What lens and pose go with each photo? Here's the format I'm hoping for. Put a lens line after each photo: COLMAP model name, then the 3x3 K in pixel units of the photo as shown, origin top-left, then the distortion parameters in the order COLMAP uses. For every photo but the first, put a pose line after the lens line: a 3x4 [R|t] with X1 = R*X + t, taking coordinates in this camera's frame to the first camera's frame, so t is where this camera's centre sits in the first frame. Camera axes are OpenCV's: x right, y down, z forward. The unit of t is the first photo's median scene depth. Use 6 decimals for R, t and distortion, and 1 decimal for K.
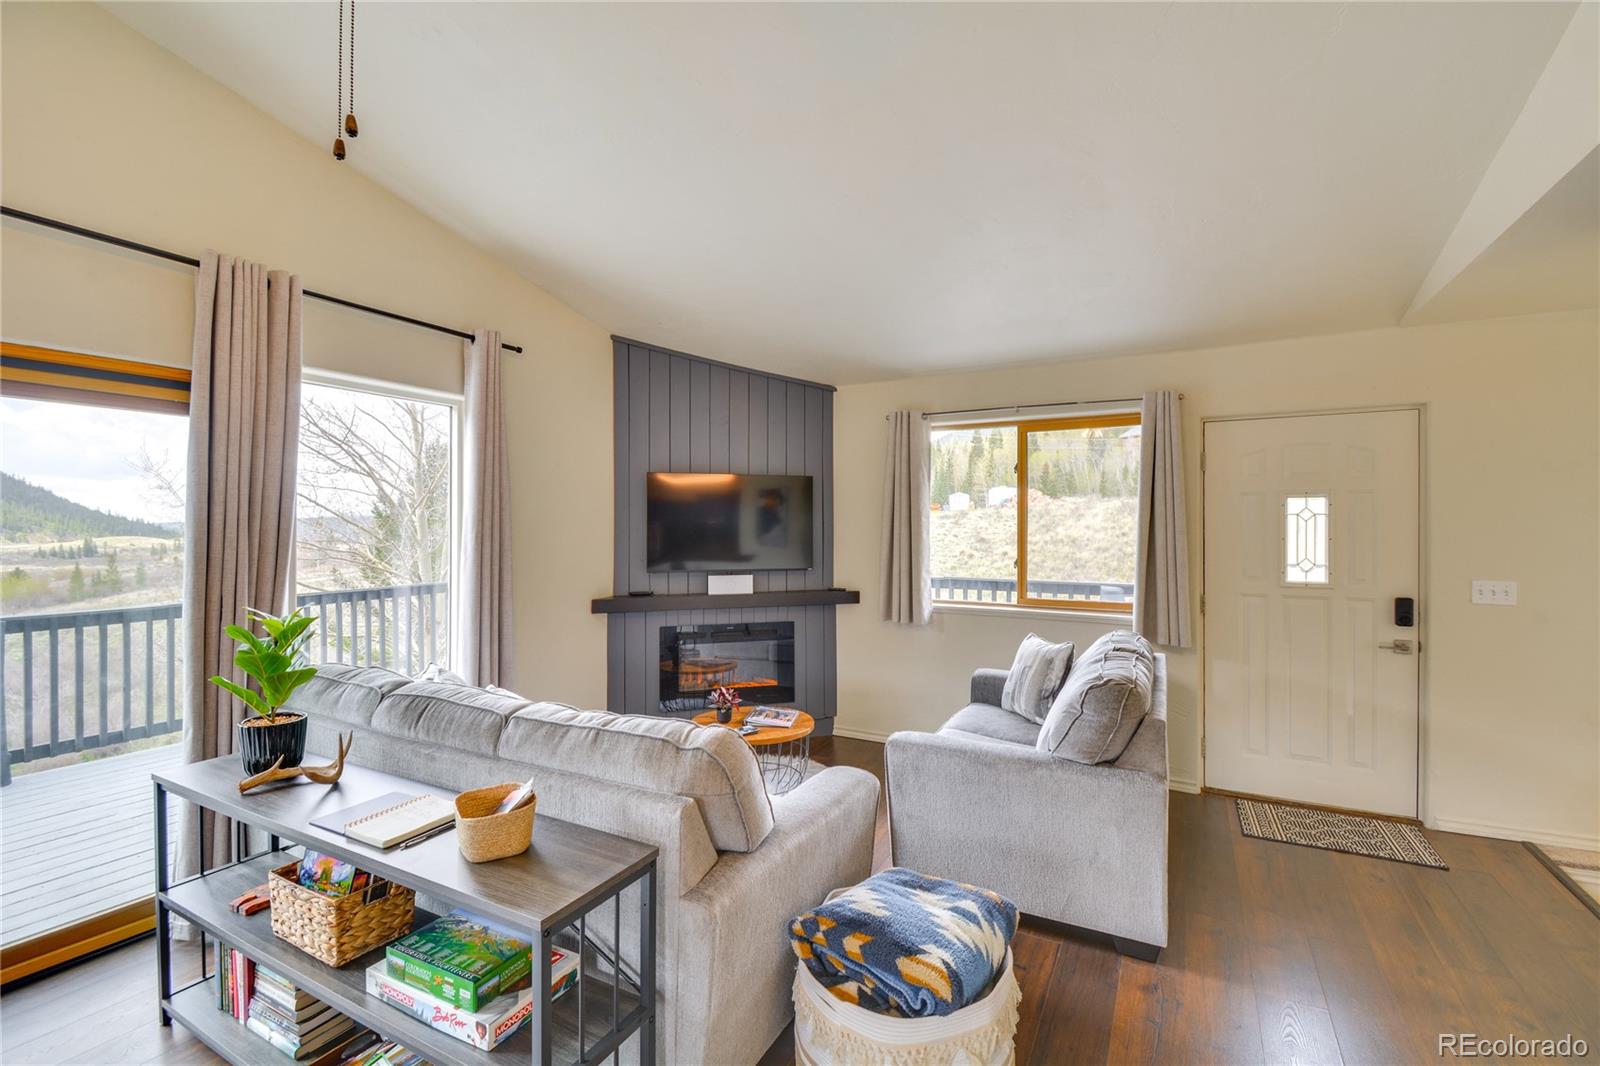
lens RADIAL K [[713.1, 0, 772.9], [0, 713.1, 525.6], [0, 0, 1]] dist [0.016276, -0.019465]
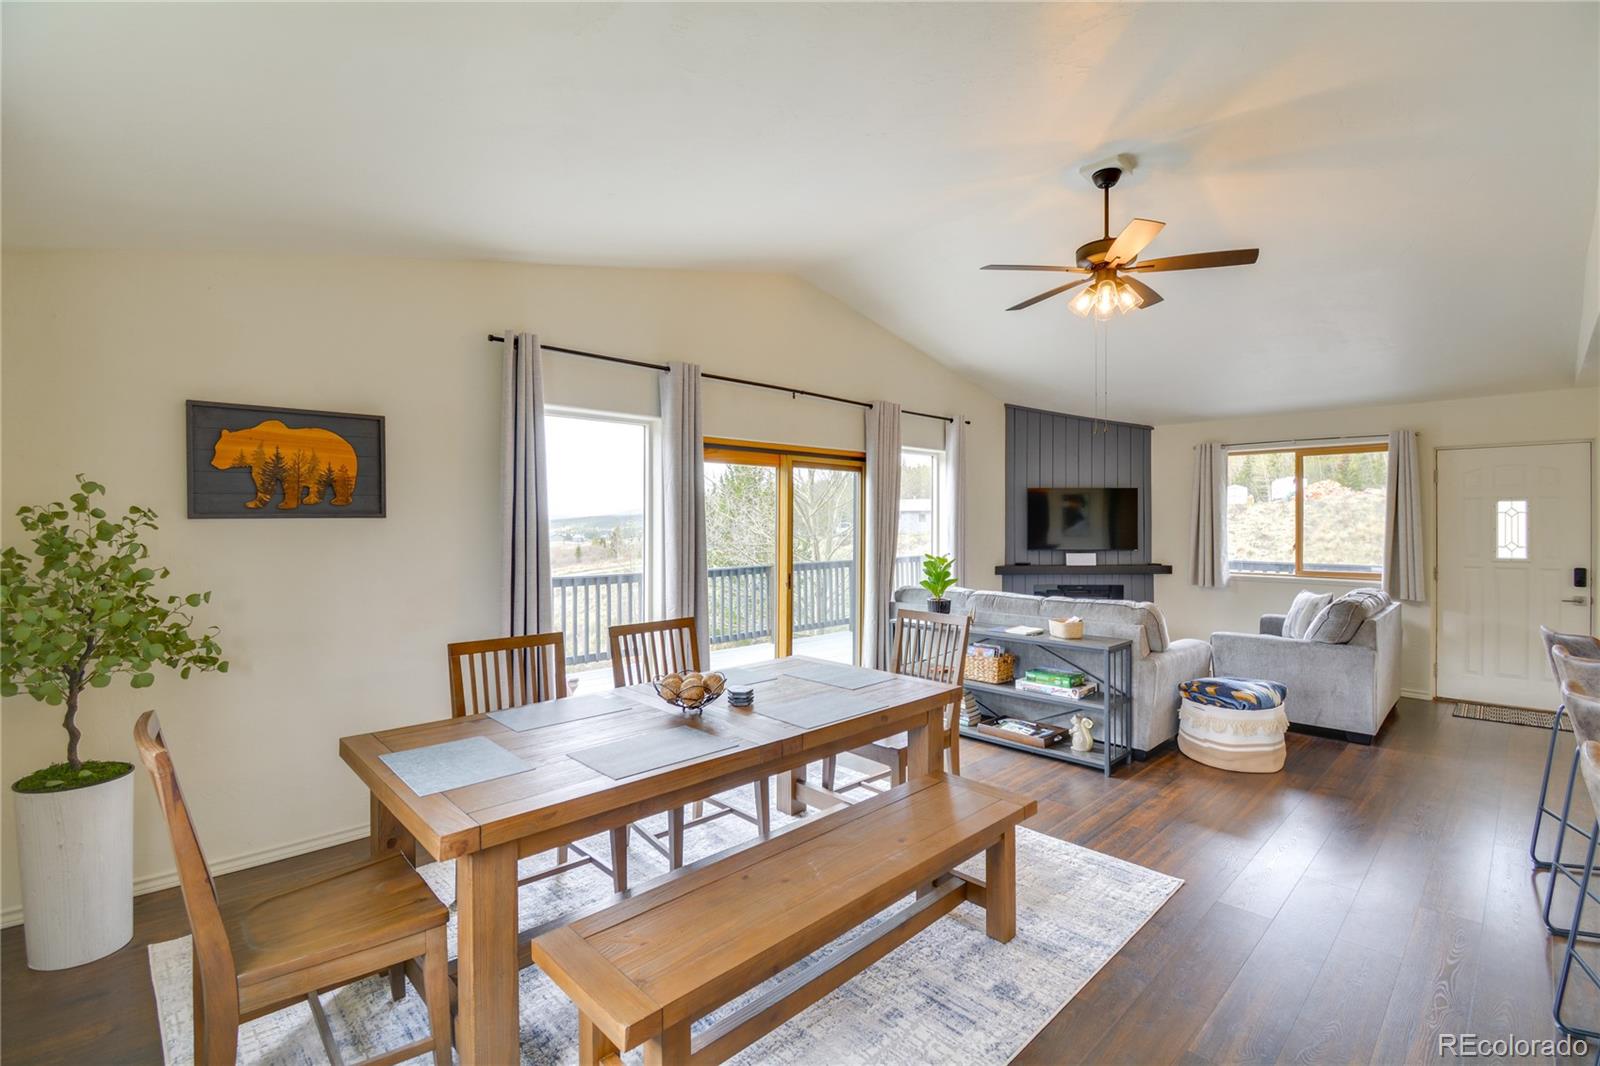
lens RADIAL K [[705.7, 0, 793.8], [0, 705.7, 521.7], [0, 0, 1]] dist [-0.002076, -0.016477]
pose [[0.954126, -0.002034, -0.299400, -0.211480], [0.001838, 0.999998, -0.000938, 0.001651], [0.299401, 0.000344, 0.954127, -0.695536]]
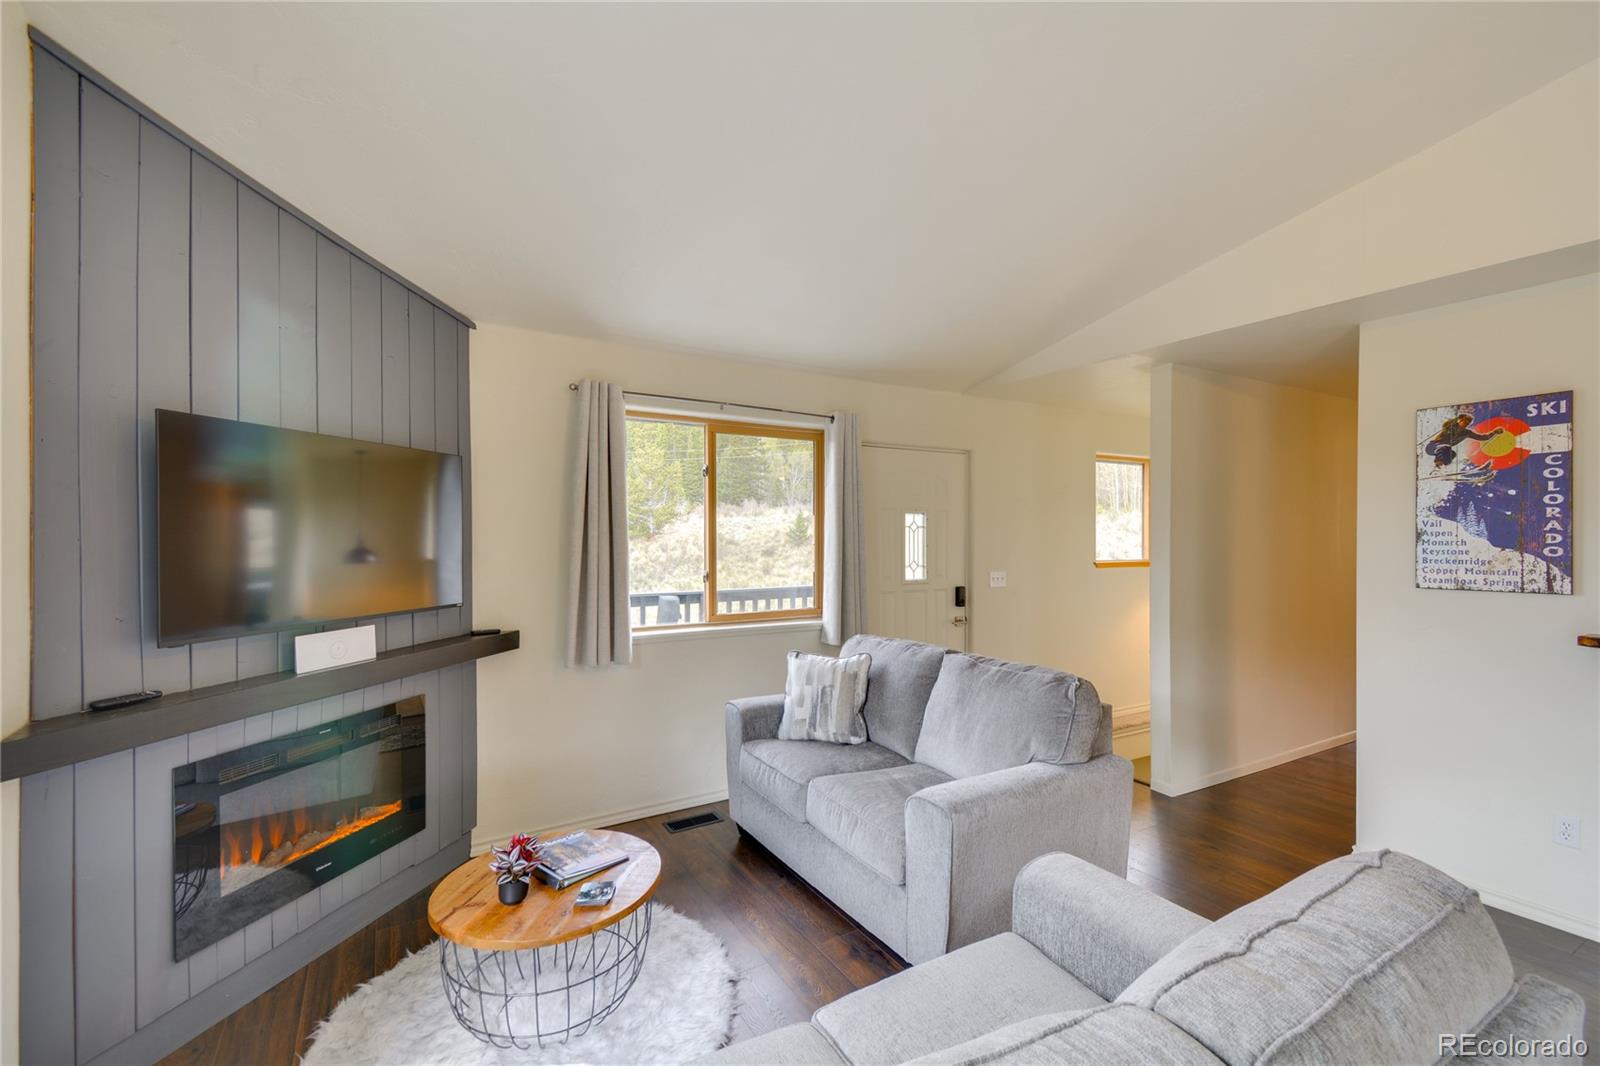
lens RADIAL K [[675.0, 0, 802.8], [0, 675.0, 538.5], [0, 0, 1]] dist [0.002064, 0.000065]
pose [[0.490725, -0.003765, 0.871306, -0.350507], [0.000464, 0.999992, 0.004060, 0.000323], [-0.871314, -0.001588, 0.490723, 0.493906]]
